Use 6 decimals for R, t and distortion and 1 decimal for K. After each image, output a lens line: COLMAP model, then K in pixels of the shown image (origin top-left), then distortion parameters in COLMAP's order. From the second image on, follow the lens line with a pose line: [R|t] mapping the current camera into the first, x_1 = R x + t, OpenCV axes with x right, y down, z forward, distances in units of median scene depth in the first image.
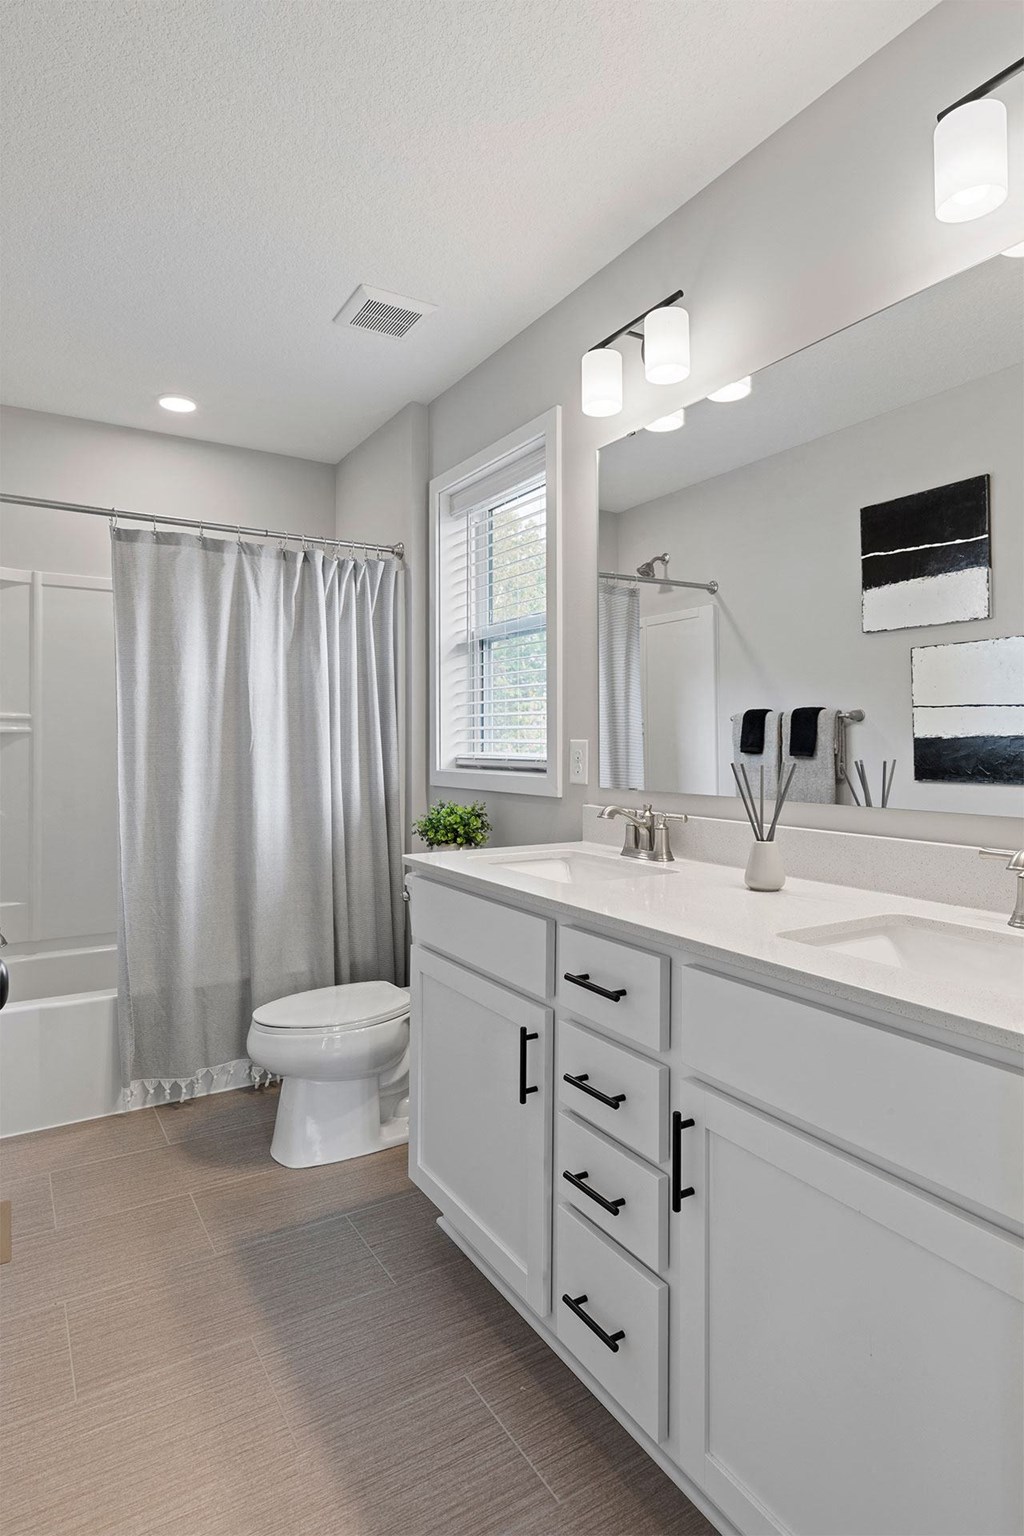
lens RADIAL K [[815.1, 0, 498.8], [0, 815.1, 787.8], [0, 0, 1]] dist [0.008510, 0.000898]
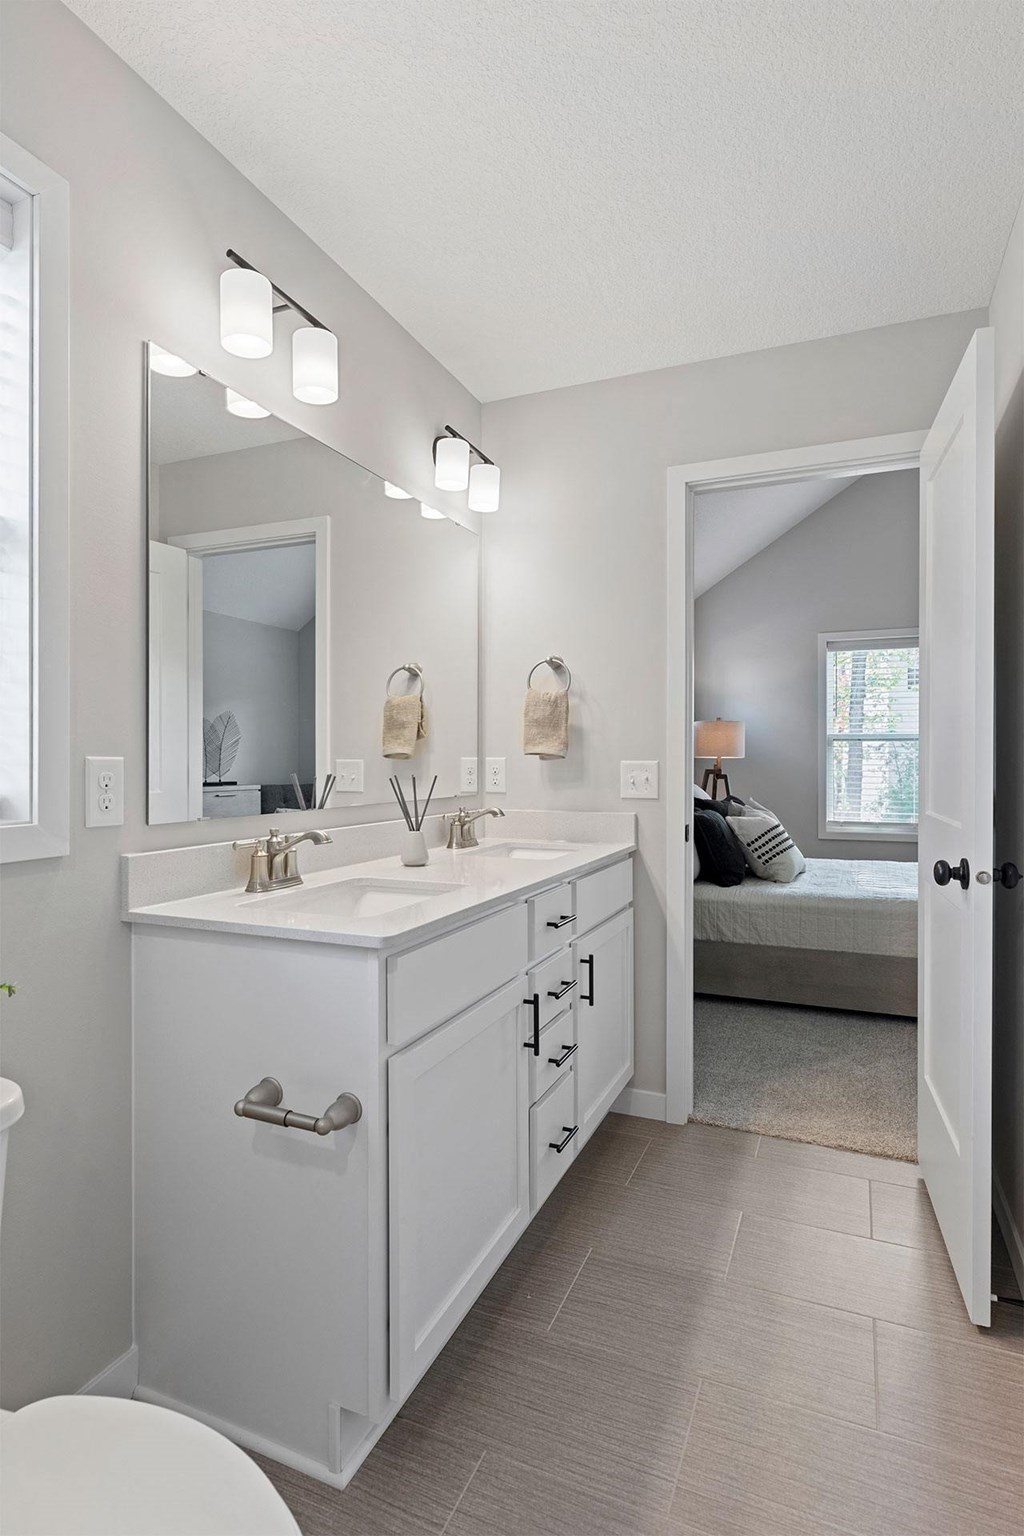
lens RADIAL K [[815.1, 0, 498.8], [0, 815.1, 787.8], [0, 0, 1]] dist [0.008510, 0.000898]
pose [[-0.568255, -0.042608, 0.821749, -0.844120], [0.039355, 0.996108, 0.078863, -0.102122], [-0.821911, 0.077154, -0.564367, 1.550291]]
